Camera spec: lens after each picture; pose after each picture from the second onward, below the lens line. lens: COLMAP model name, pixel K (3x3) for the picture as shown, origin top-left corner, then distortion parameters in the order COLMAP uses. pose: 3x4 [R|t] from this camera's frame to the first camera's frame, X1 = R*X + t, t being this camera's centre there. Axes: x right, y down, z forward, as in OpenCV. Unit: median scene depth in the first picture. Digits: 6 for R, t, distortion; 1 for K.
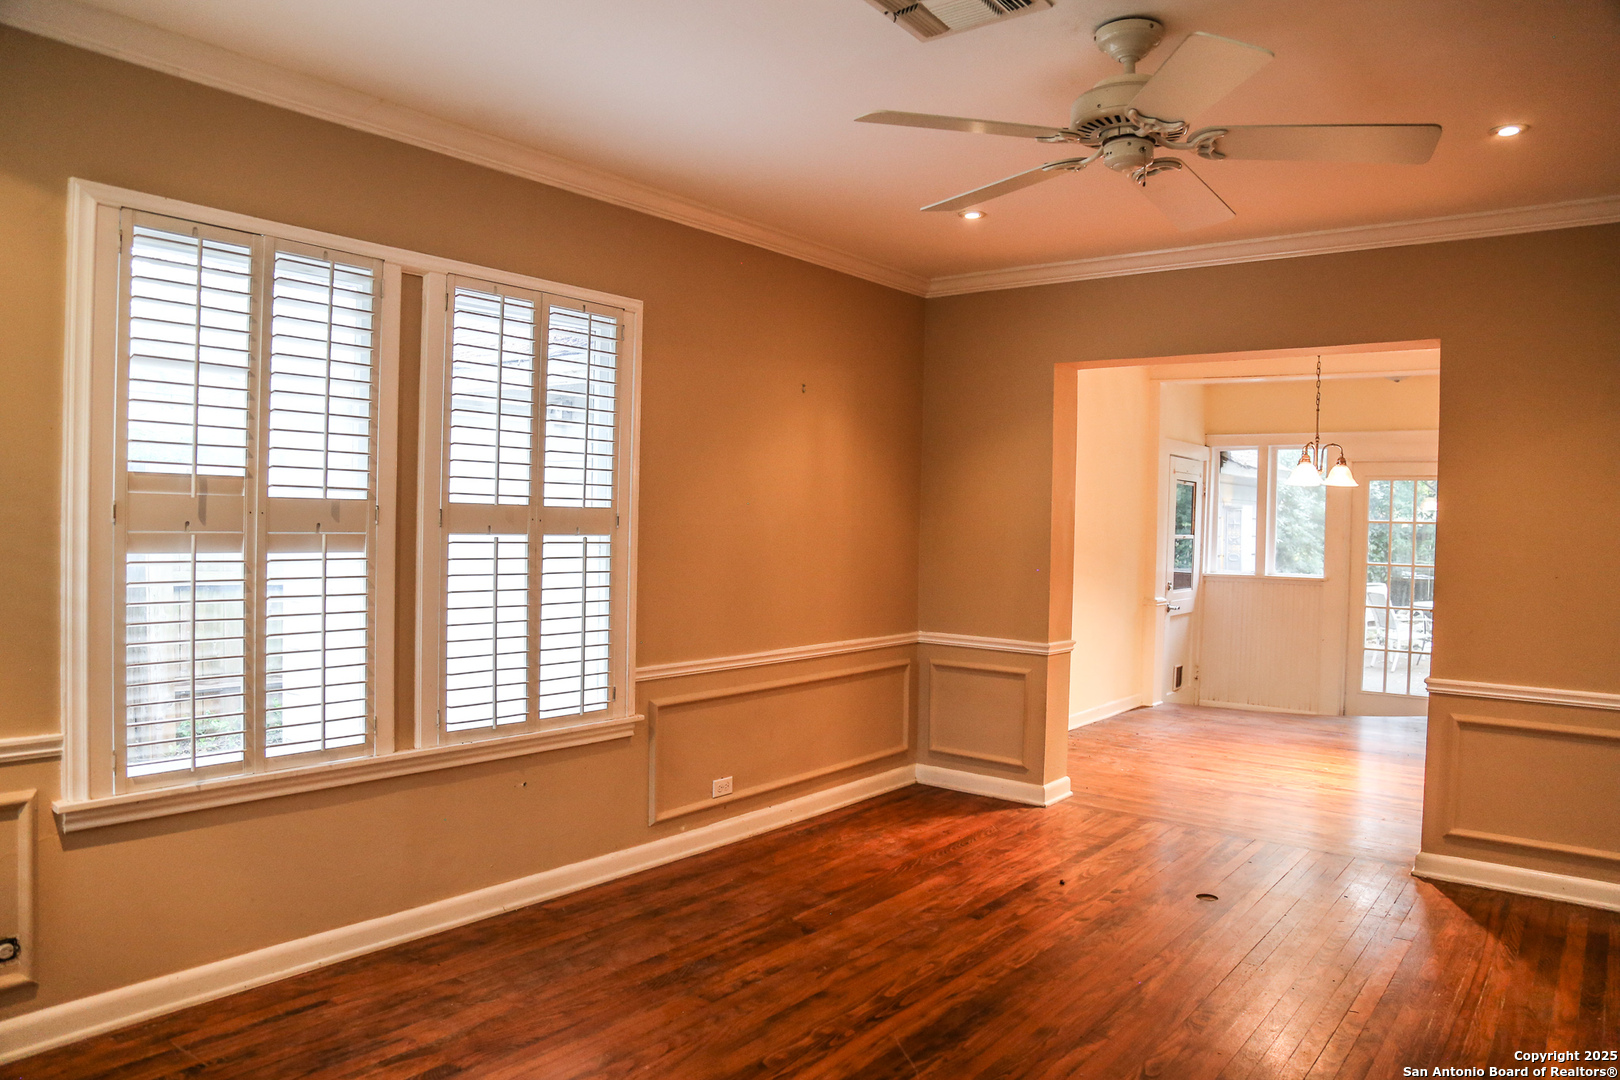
lens RADIAL K [[1097.2, 0, 810.0], [0, 1097.2, 540.0], [0, 0, 1]] dist [-0.120354, 0.061535]
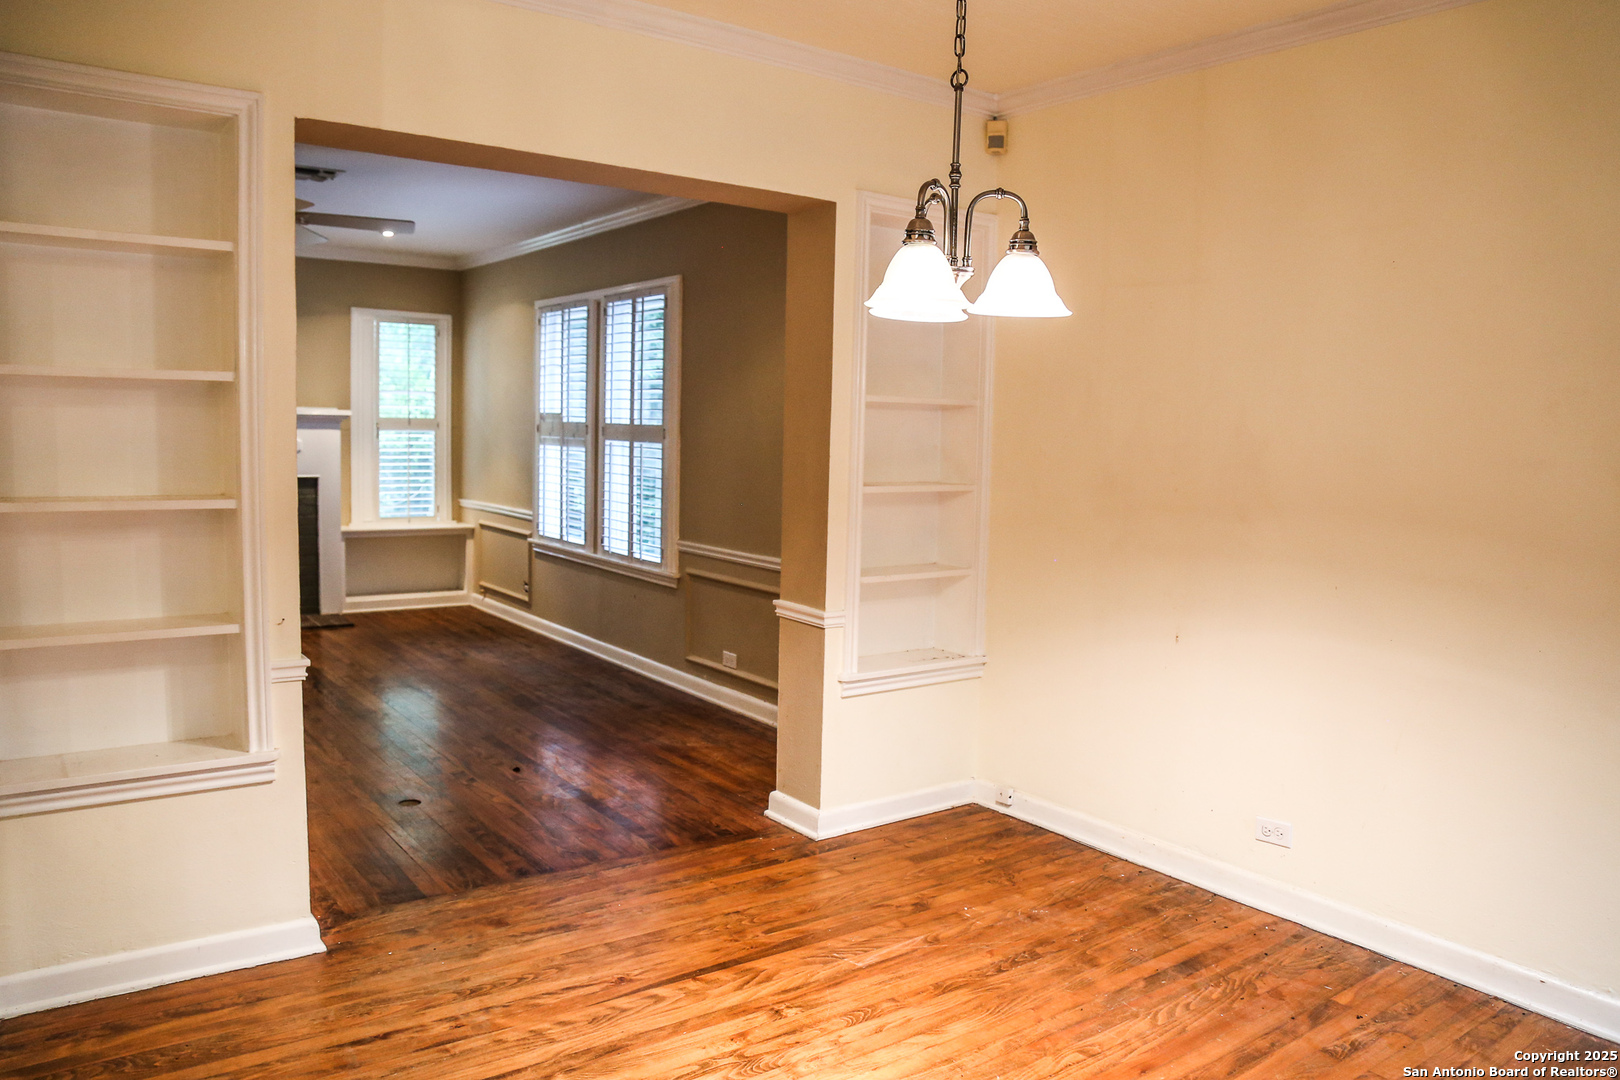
lens RADIAL K [[1149.5, 0, 828.0], [0, 1149.5, 542.8], [0, 0, 1]] dist [-0.122026, 0.071595]
pose [[-0.245424, 0.063853, -0.967311, 1.434673], [-0.055593, 0.995259, 0.079803, -0.008139], [0.967821, 0.073361, -0.240711, 1.826457]]
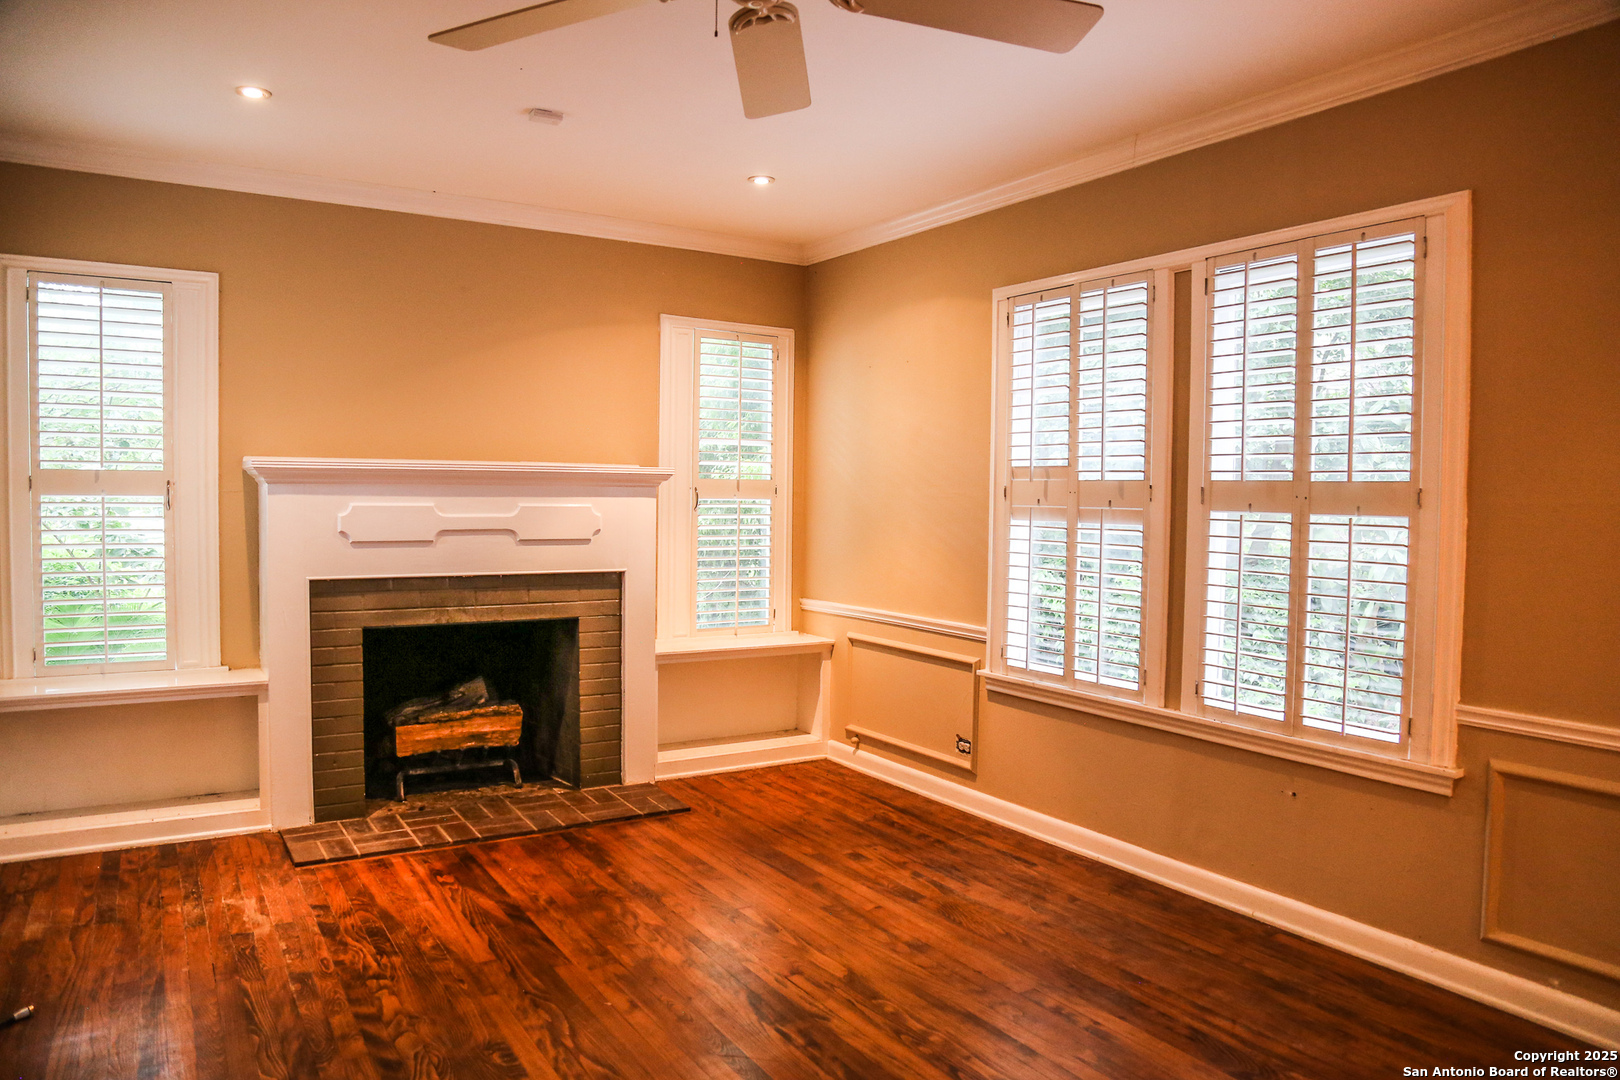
lens RADIAL K [[1097.2, 0, 810.0], [0, 1097.2, 540.0], [0, 0, 1]] dist [-0.120354, 0.061535]
pose [[-0.329271, 0.010281, -0.944180, 0.750901], [-0.040812, 0.998851, 0.025109, 0.011379], [0.943353, 0.046801, -0.328473, 0.974863]]
